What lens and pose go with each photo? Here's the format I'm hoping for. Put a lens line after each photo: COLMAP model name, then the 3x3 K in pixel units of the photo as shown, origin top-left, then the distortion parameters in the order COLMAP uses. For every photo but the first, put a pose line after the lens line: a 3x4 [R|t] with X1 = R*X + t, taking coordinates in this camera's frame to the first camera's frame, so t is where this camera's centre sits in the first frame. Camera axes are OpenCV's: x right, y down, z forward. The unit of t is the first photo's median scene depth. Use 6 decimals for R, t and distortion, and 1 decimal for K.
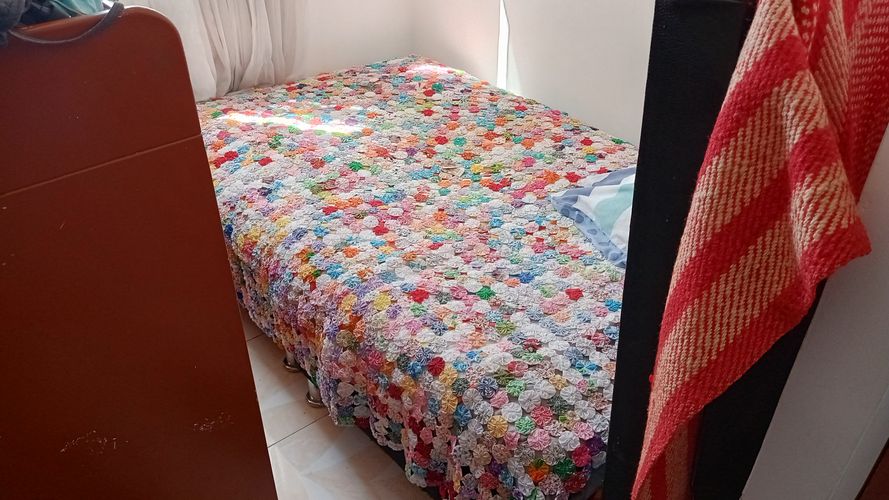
lens RADIAL K [[700.1, 0, 449.2], [0, 700.1, 251.6], [0, 0, 1]] dist [0.127186, -0.219300]
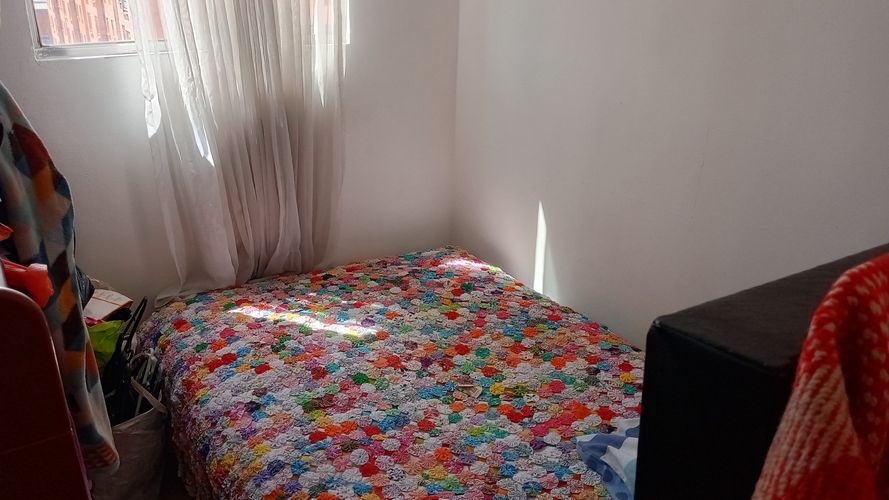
lens RADIAL K [[700.1, 0, 449.2], [0, 700.1, 251.6], [0, 0, 1]] dist [0.127186, -0.219300]
pose [[0.993922, 0.049277, -0.098446, 0.059455], [-0.069397, 0.974631, -0.212789, -0.096705], [0.085463, 0.218327, 0.972126, 0.106192]]
